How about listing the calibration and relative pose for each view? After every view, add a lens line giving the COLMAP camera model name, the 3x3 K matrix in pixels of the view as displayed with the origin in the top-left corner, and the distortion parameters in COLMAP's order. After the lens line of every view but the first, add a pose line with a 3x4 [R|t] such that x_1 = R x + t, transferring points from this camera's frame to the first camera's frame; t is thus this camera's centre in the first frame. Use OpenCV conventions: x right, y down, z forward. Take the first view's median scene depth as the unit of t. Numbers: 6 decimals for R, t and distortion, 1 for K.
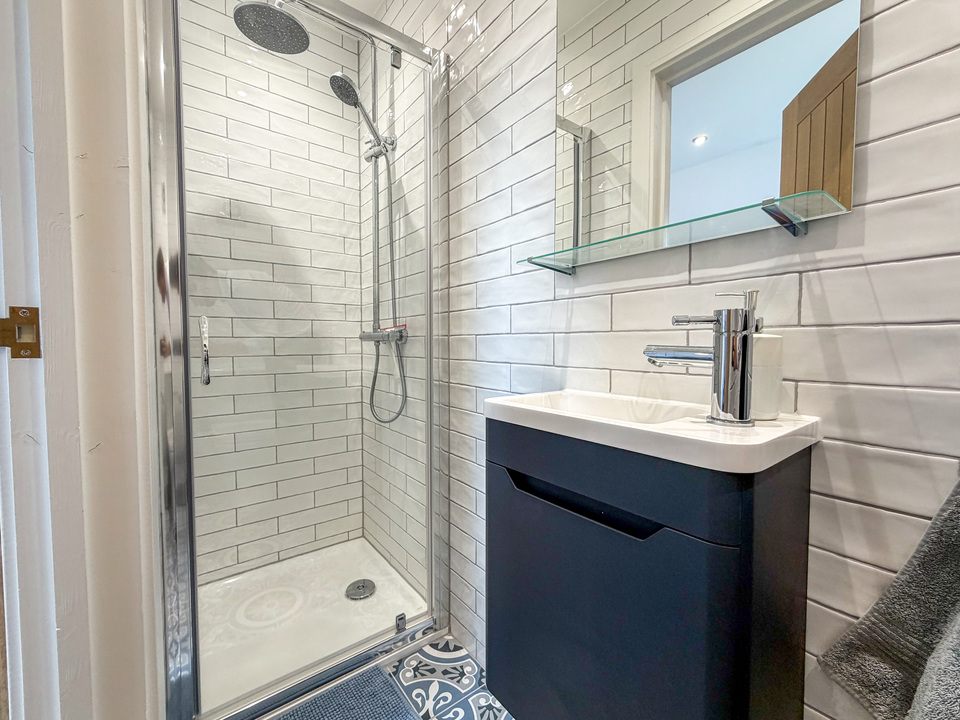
lens RADIAL K [[388.2, 0, 480.0], [0, 388.2, 359.5], [0, 0, 1]] dist [-0.000644, -0.000036]
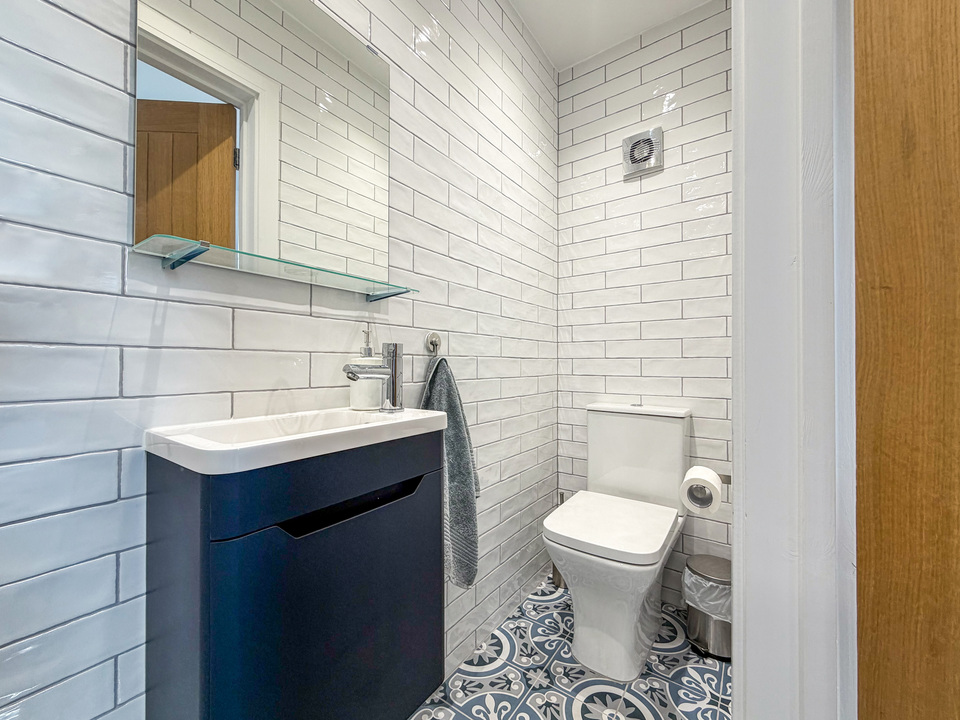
lens RADIAL K [[388.2, 0, 479.4], [0, 388.2, 361.3], [0, 0, 1]] dist [-0.000644, -0.000036]
pose [[-0.292607, -0.002743, 0.956229, -0.737800], [0.027044, 0.999572, 0.011143, -0.042422], [-0.955850, 0.029121, -0.292407, 0.772902]]
